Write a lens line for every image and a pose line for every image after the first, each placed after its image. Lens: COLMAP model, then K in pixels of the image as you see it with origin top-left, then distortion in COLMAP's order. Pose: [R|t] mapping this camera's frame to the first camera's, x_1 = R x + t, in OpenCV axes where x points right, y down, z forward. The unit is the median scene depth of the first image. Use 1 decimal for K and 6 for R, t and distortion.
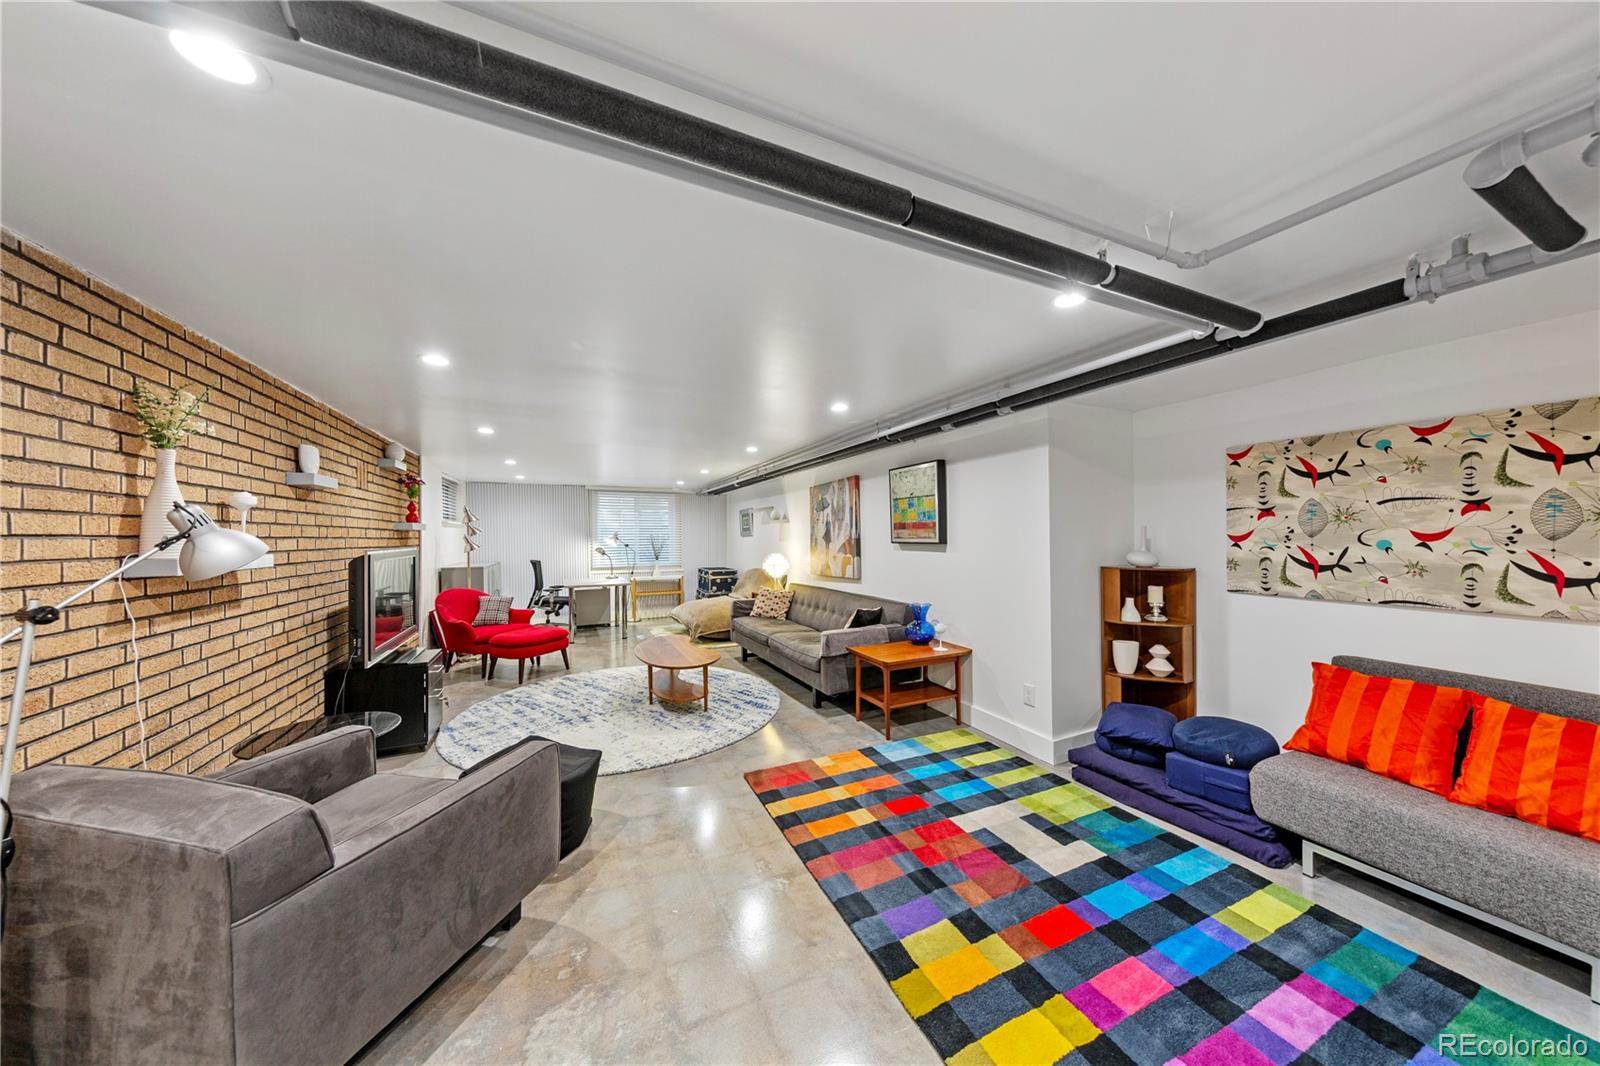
lens RADIAL K [[507.2, 0, 803.2], [0, 507.2, 531.6], [0, 0, 1]] dist [0.000381, -0.000156]
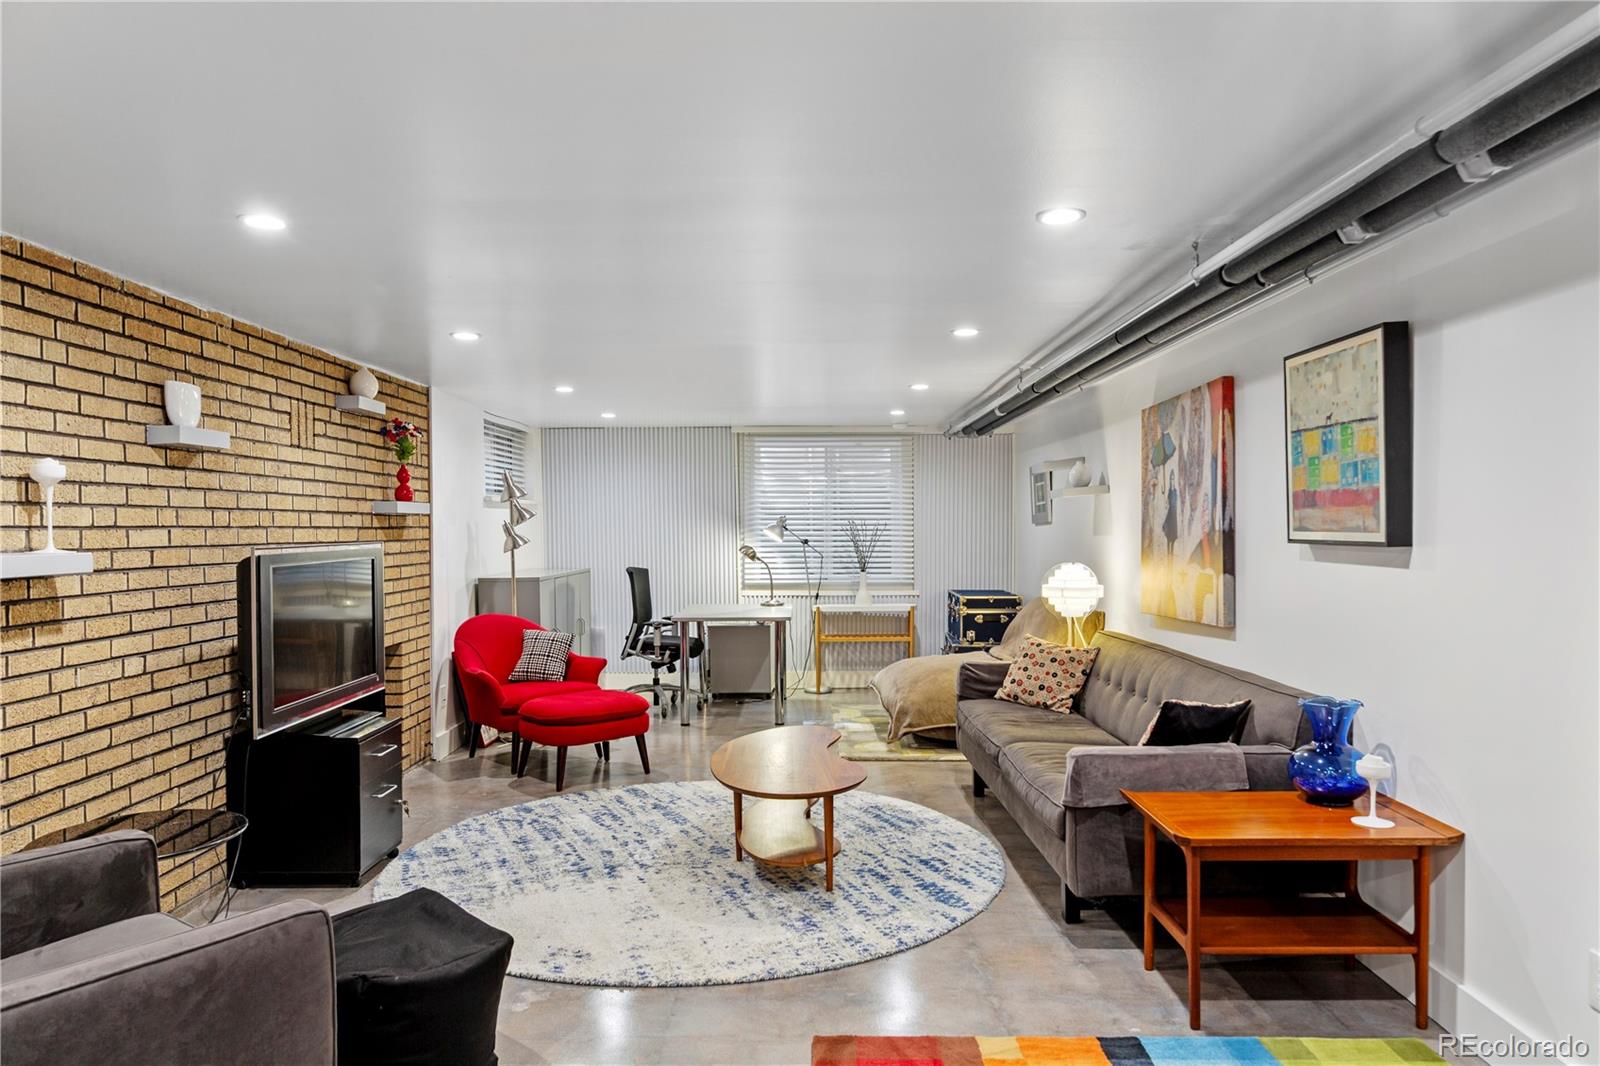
lens RADIAL K [[1057.0, 0, 800.0], [0, 1057.0, 545.0], [0, 0, 1]] dist [-0.002980, 0.004791]
pose [[0.902477, 0.009594, -0.430631, 0.210881], [0.003521, 0.999554, 0.029648, -0.001584], [0.430724, -0.028273, 0.902041, 0.099108]]
